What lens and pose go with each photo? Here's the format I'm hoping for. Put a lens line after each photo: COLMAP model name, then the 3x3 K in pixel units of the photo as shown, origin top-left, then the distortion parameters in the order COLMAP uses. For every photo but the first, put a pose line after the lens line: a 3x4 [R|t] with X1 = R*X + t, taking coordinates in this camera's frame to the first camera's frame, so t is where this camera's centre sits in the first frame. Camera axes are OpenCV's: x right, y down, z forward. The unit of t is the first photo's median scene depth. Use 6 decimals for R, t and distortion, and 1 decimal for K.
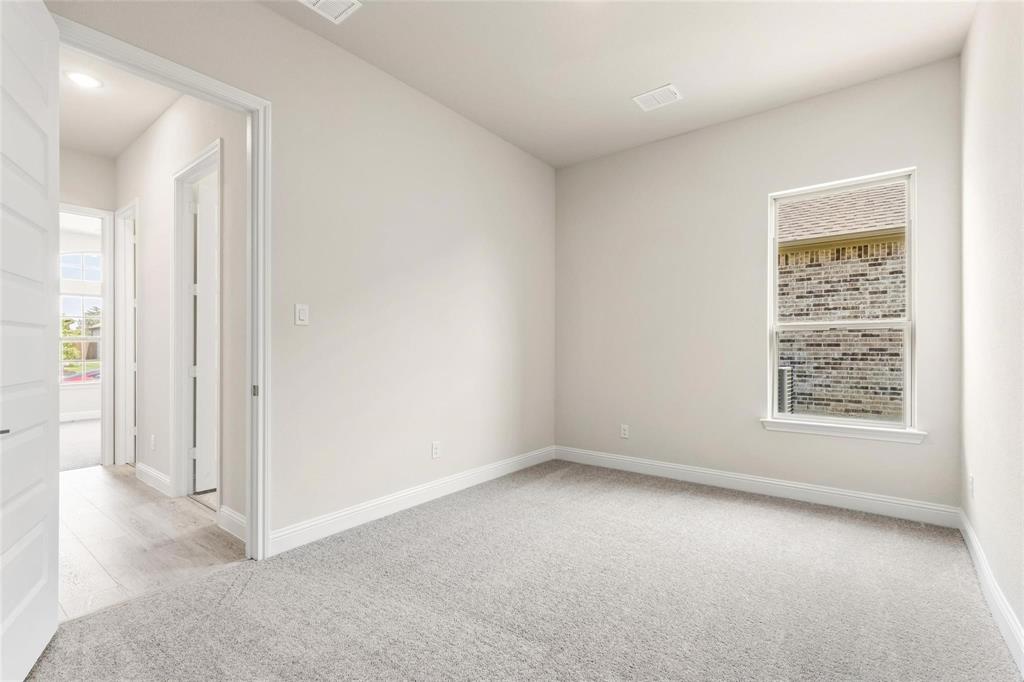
lens RADIAL K [[461.7, 0, 511.1], [0, 461.7, 344.7], [0, 0, 1]] dist [0.004178, 0.000229]
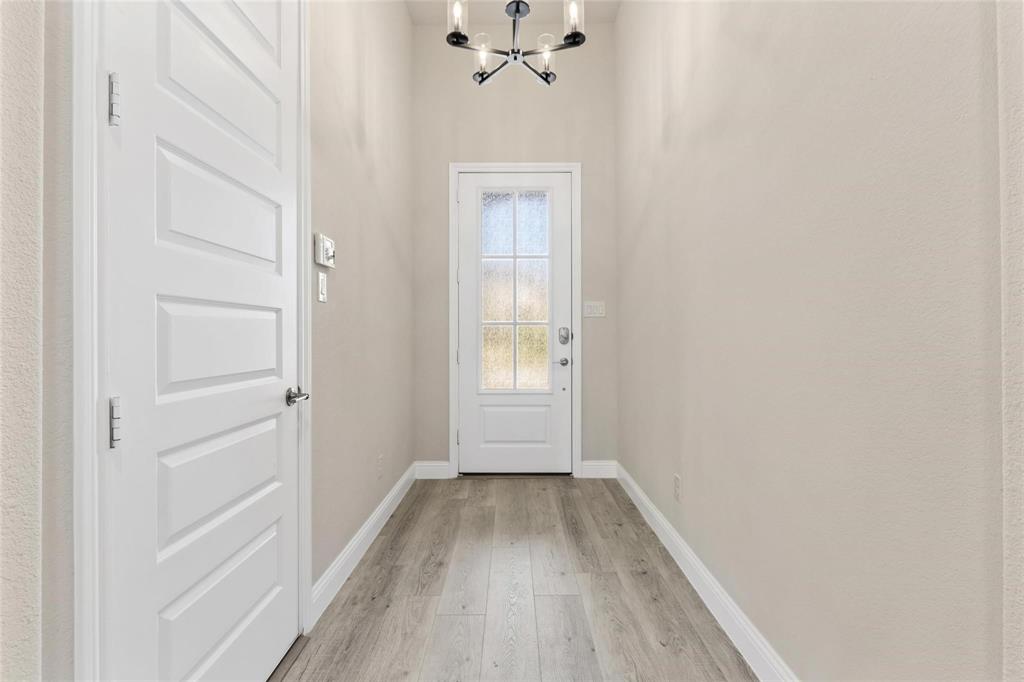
lens RADIAL K [[461.7, 0, 511.1], [0, 461.7, 344.7], [0, 0, 1]] dist [0.004178, 0.000229]
pose [[0.886232, 0.009985, -0.463134, -0.176239], [0.002961, 0.999625, 0.027216, 0.005640], [0.463232, -0.025491, 0.885870, 0.408183]]
